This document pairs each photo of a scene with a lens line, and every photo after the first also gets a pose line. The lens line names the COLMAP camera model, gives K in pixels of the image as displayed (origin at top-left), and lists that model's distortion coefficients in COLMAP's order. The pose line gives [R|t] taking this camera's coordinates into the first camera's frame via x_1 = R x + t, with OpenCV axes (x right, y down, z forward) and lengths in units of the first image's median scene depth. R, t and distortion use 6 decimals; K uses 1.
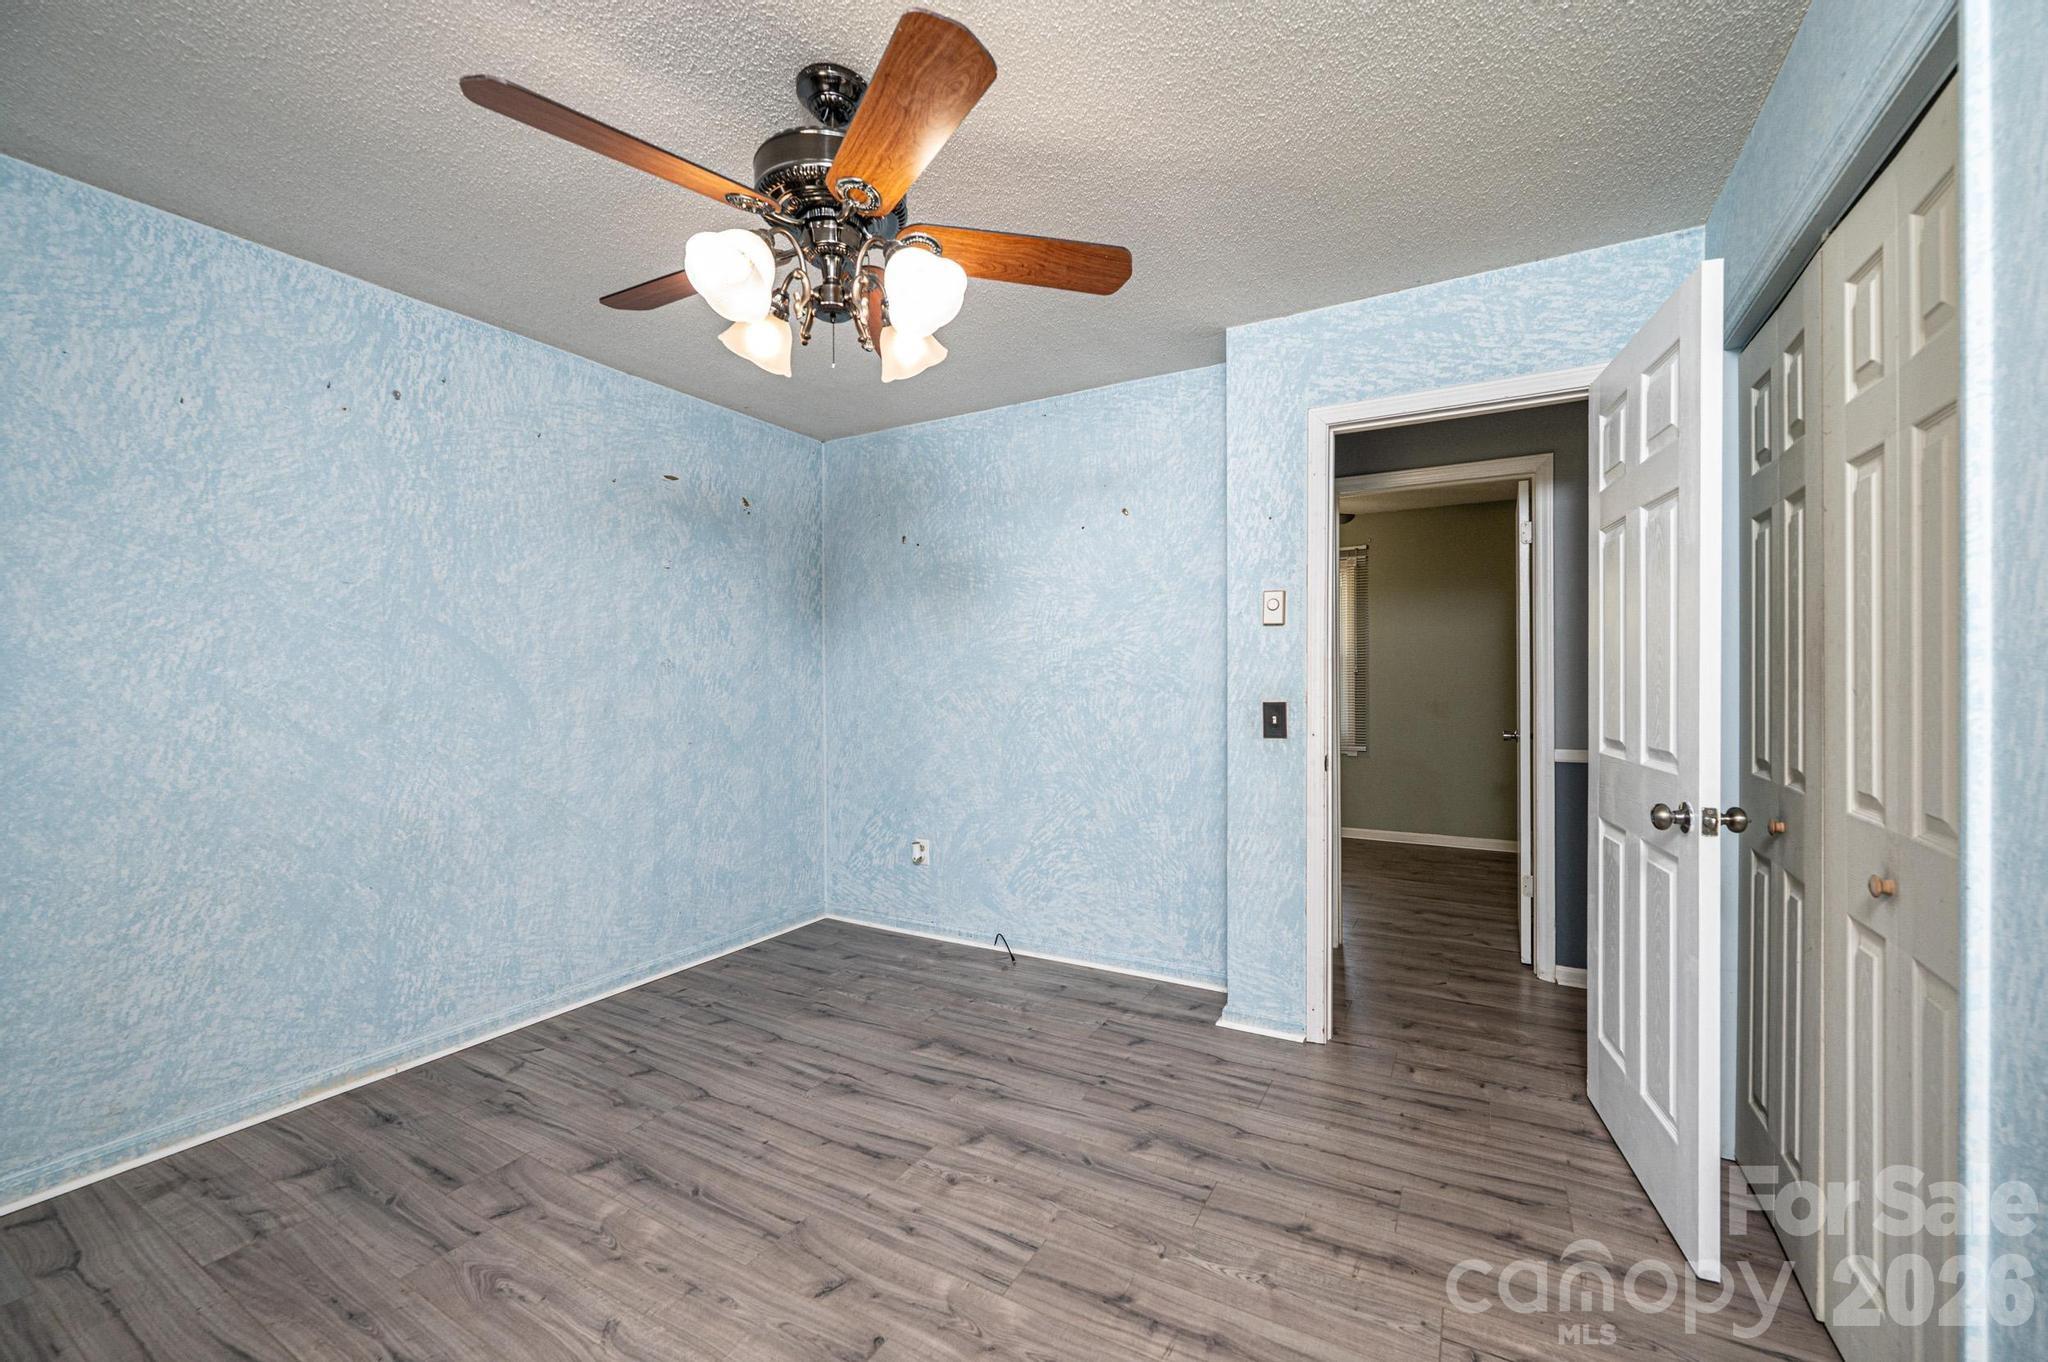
lens RADIAL K [[811.9, 0, 1028.4], [0, 811.9, 683.7], [0, 0, 1]] dist [-0.001280, 0.000110]
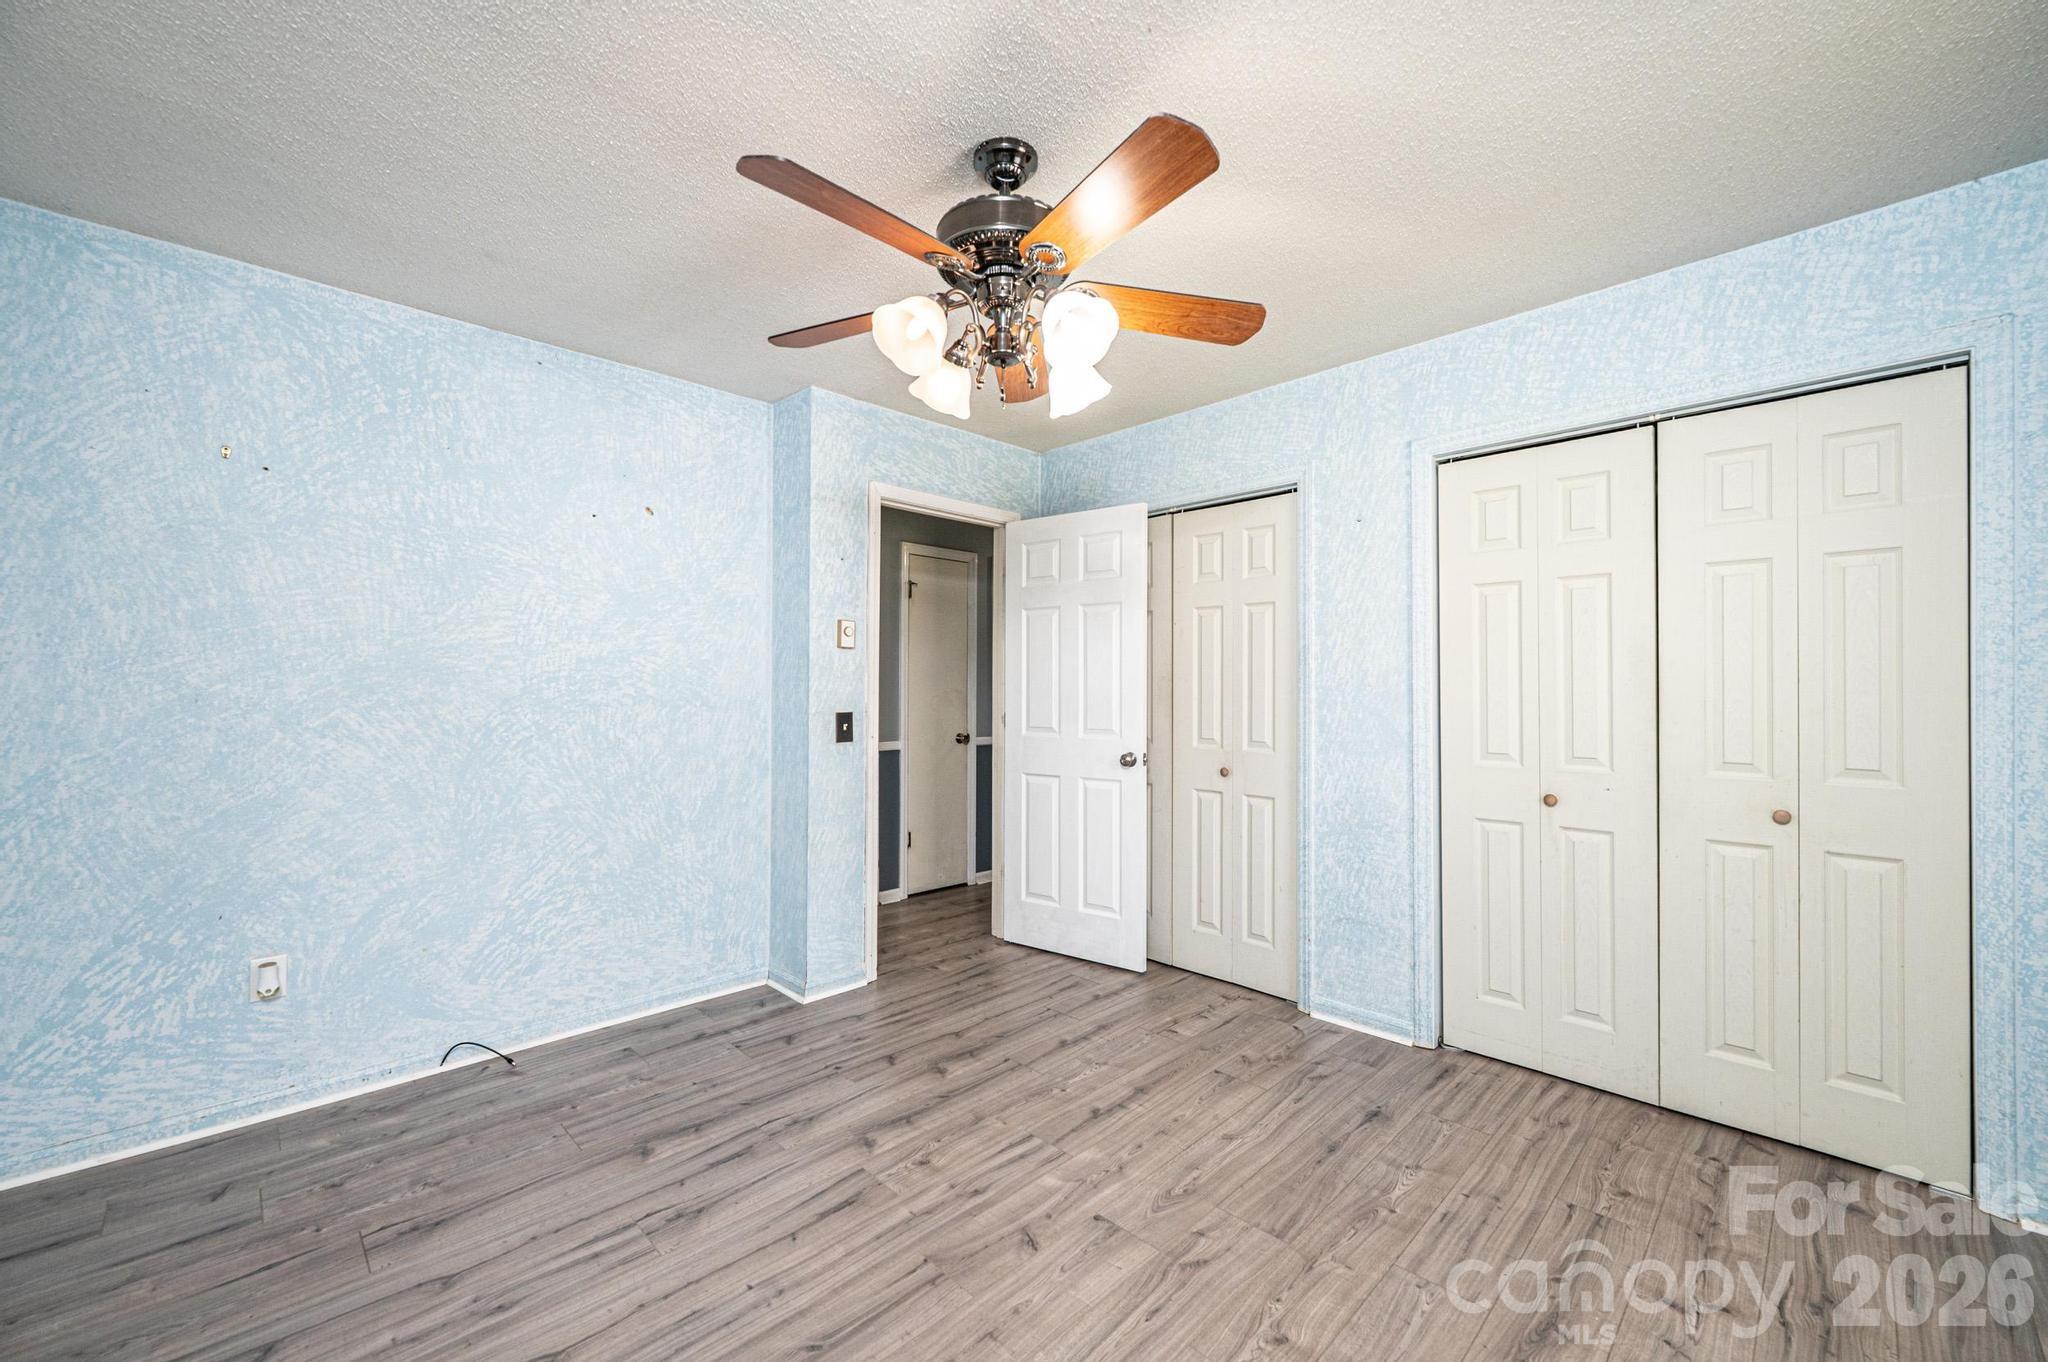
lens RADIAL K [[811.9, 0, 1024.5], [0, 811.9, 683.4], [0, 0, 1]] dist [-0.001280, 0.000110]
pose [[0.275731, 0.014374, 0.961127, -0.758510], [0.003777, 0.999864, -0.016037, 0.000087], [-0.961227, 0.008053, 0.275639, 0.398107]]
